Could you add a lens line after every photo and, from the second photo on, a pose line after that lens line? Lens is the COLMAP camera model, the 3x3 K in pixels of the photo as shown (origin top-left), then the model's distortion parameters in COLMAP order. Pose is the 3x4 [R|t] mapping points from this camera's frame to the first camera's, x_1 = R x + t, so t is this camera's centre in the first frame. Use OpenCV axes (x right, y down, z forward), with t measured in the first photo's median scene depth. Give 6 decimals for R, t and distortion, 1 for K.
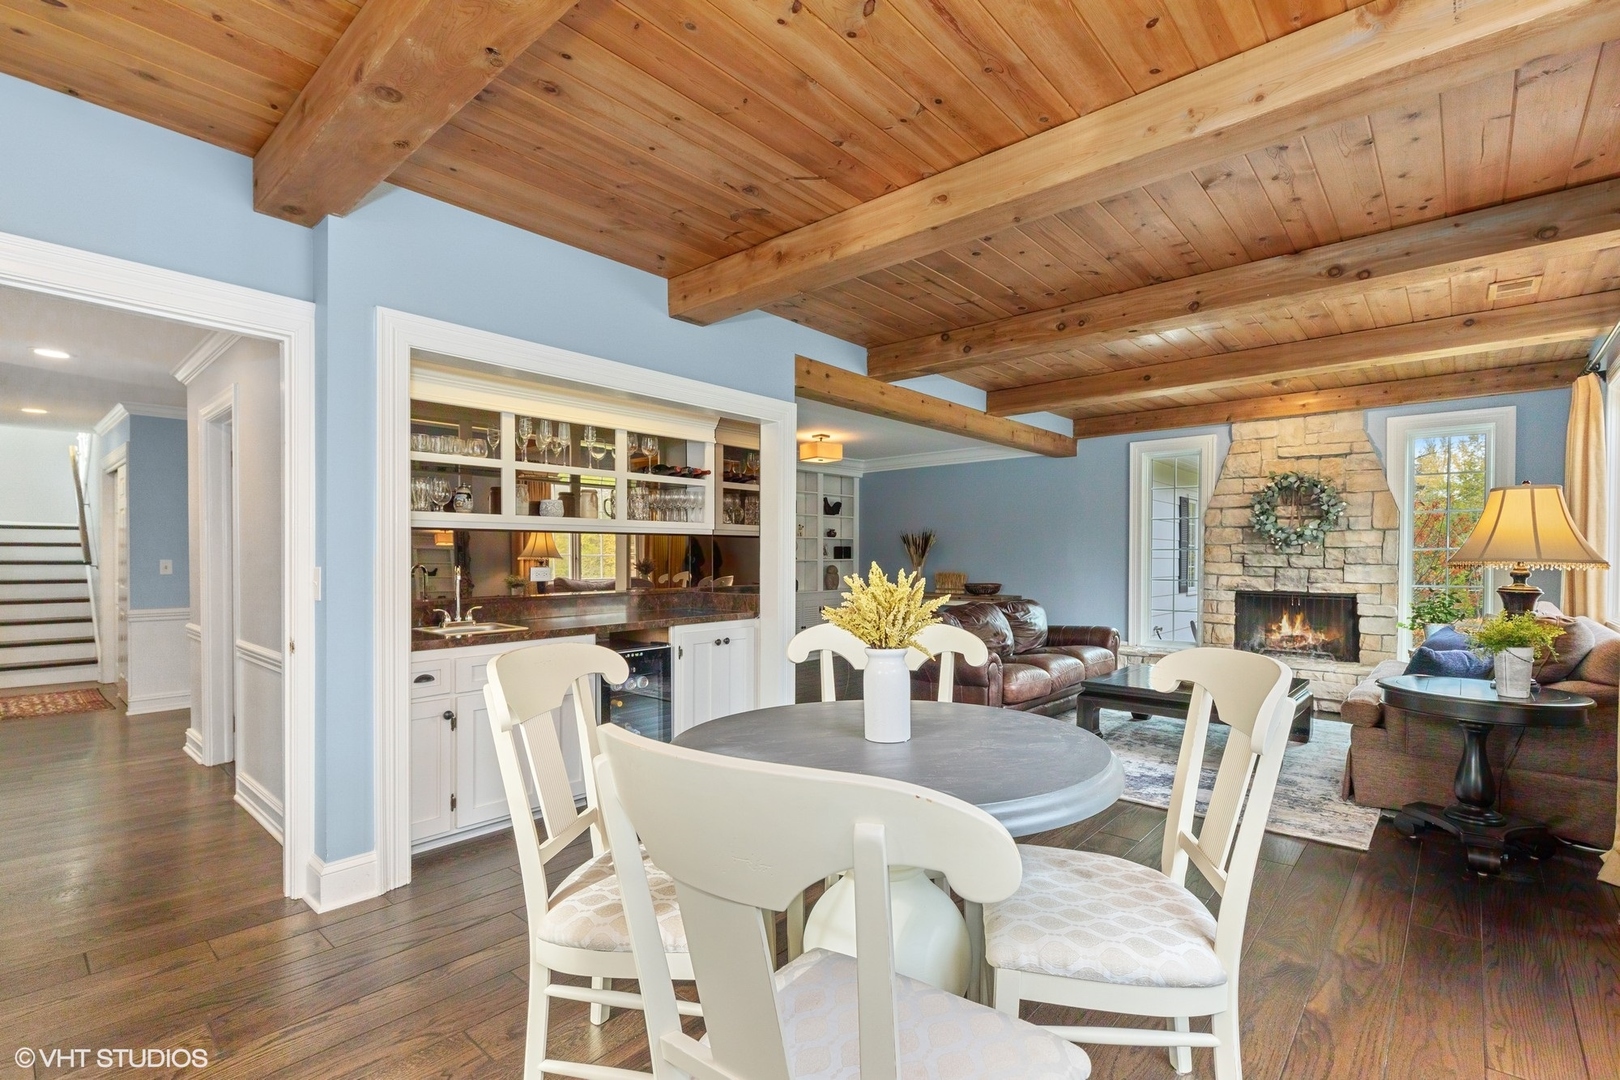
lens RADIAL K [[739.4, 0, 804.6], [0, 739.4, 555.1], [0, 0, 1]] dist [-0.004839, -0.000857]
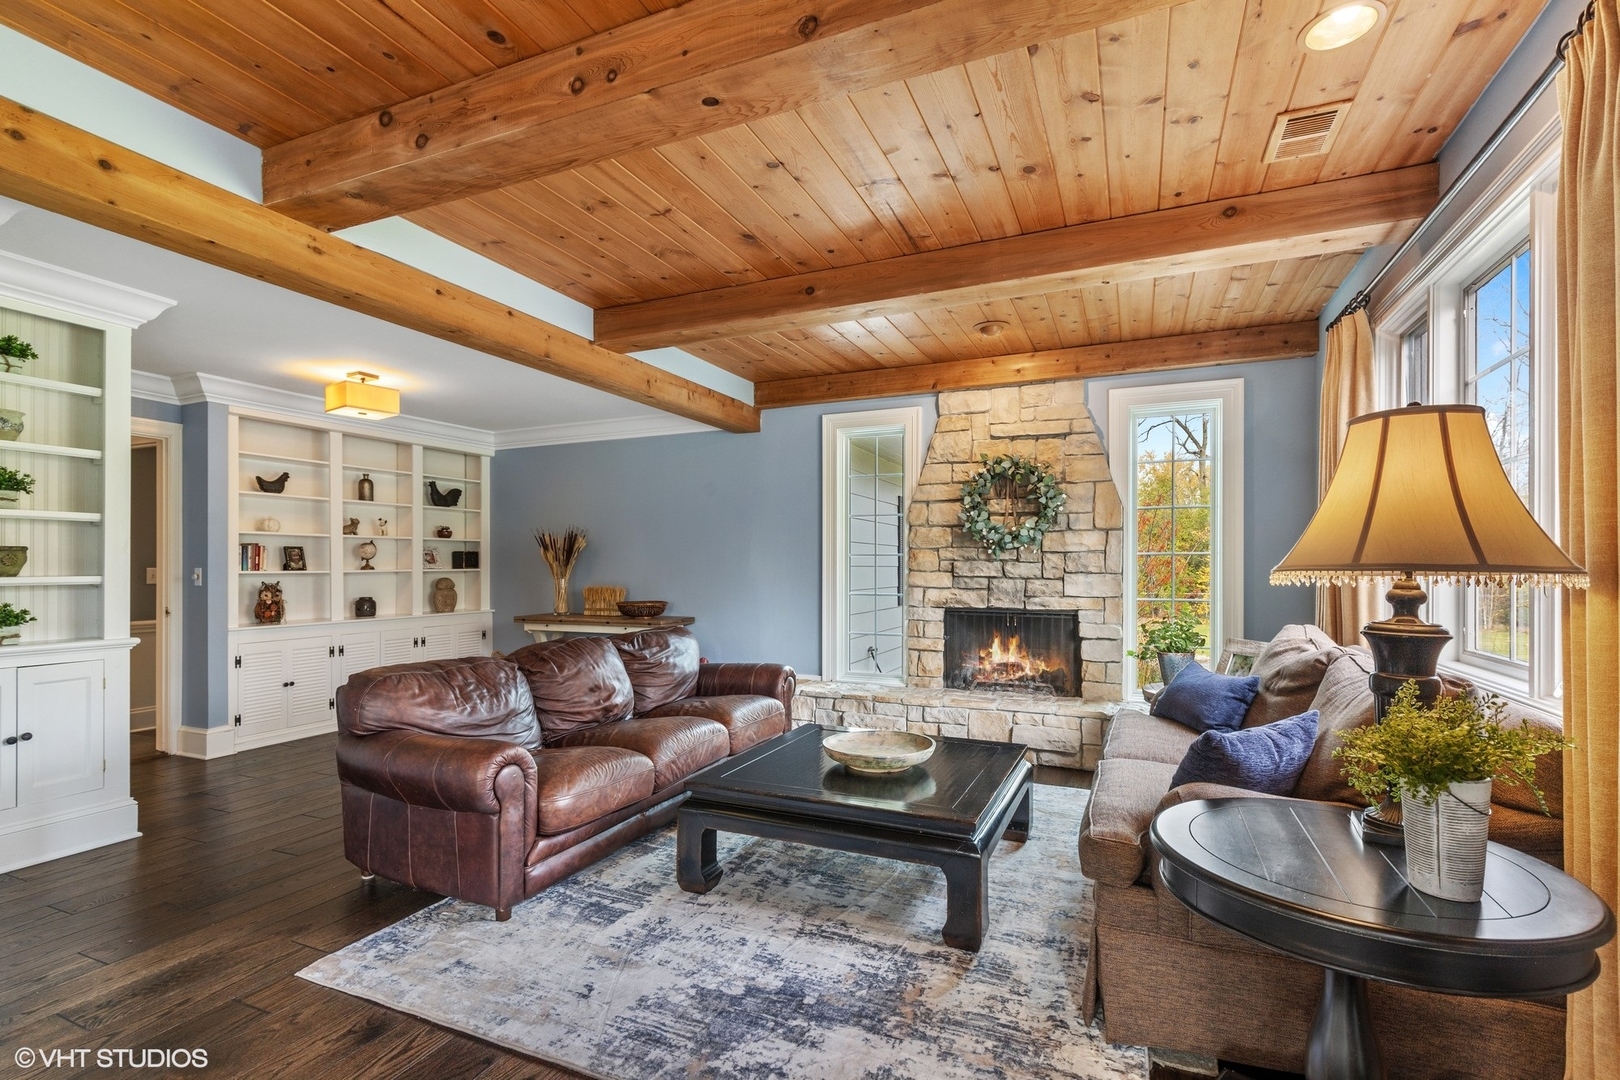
lens RADIAL K [[739.4, 0, 812.5], [0, 739.4, 549.7], [0, 0, 1]] dist [-0.004839, -0.000857]
pose [[0.949534, 0.004120, 0.313636, 0.225509], [0.001980, 0.999815, -0.019128, 0.001643], [-0.313657, 0.018784, 0.949351, 0.329687]]
